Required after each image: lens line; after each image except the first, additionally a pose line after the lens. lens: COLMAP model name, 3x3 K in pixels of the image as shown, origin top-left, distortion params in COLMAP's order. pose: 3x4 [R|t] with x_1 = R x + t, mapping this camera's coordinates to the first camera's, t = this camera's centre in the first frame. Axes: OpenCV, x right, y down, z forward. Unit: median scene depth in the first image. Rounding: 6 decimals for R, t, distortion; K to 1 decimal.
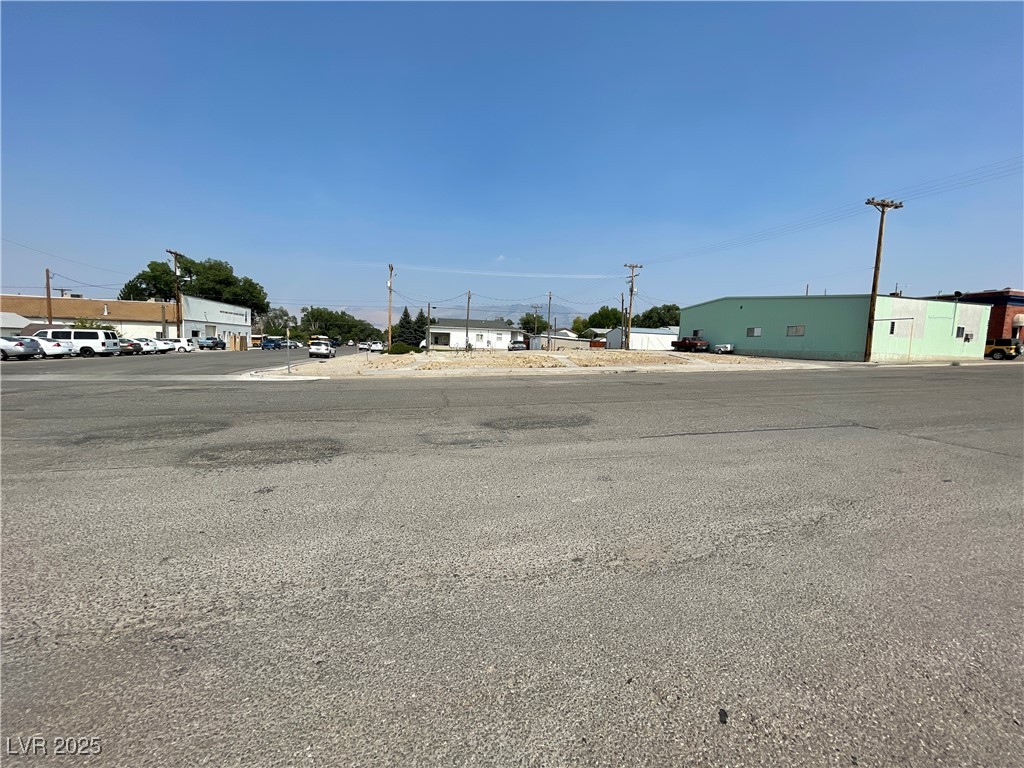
lens RADIAL K [[413.7, 0, 512.9], [0, 413.7, 384.1], [0, 0, 1]] dist [-0.004002, 0.000571]
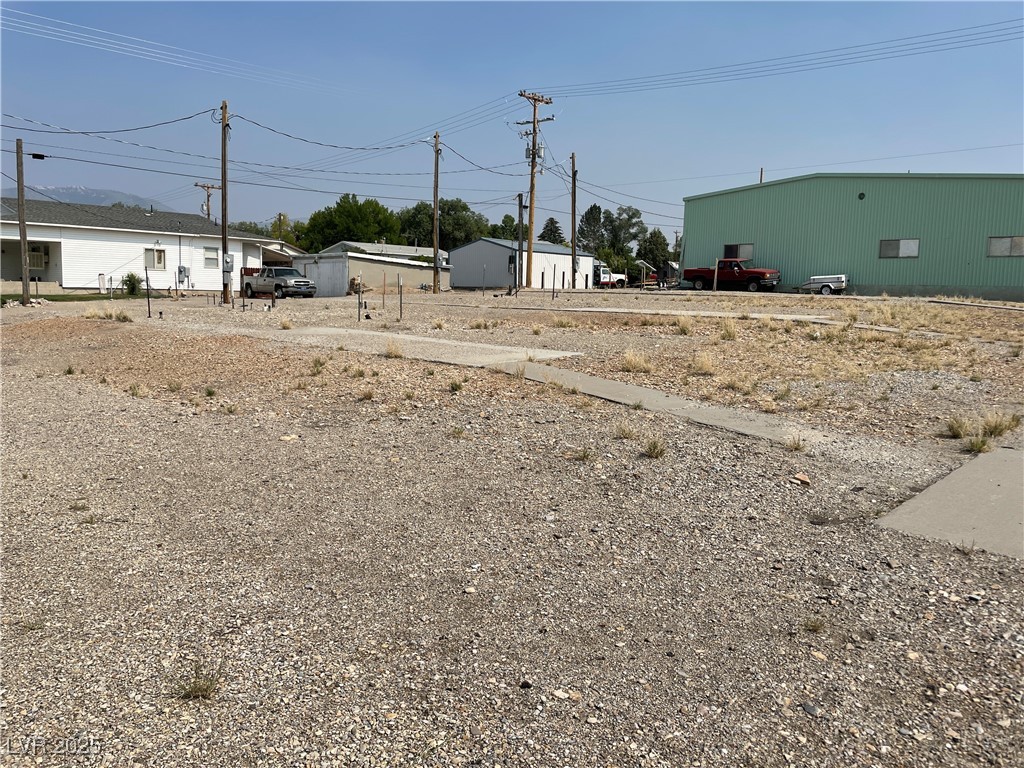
lens RADIAL K [[776.0, 0, 503.8], [0, 776.0, 369.9], [0, 0, 1]] dist [0.068528, -0.085623]
pose [[0.850319, -0.067019, 0.521983, -0.191625], [0.054947, 0.997743, 0.038593, -0.029910], [-0.523392, -0.004135, 0.852082, 0.304358]]
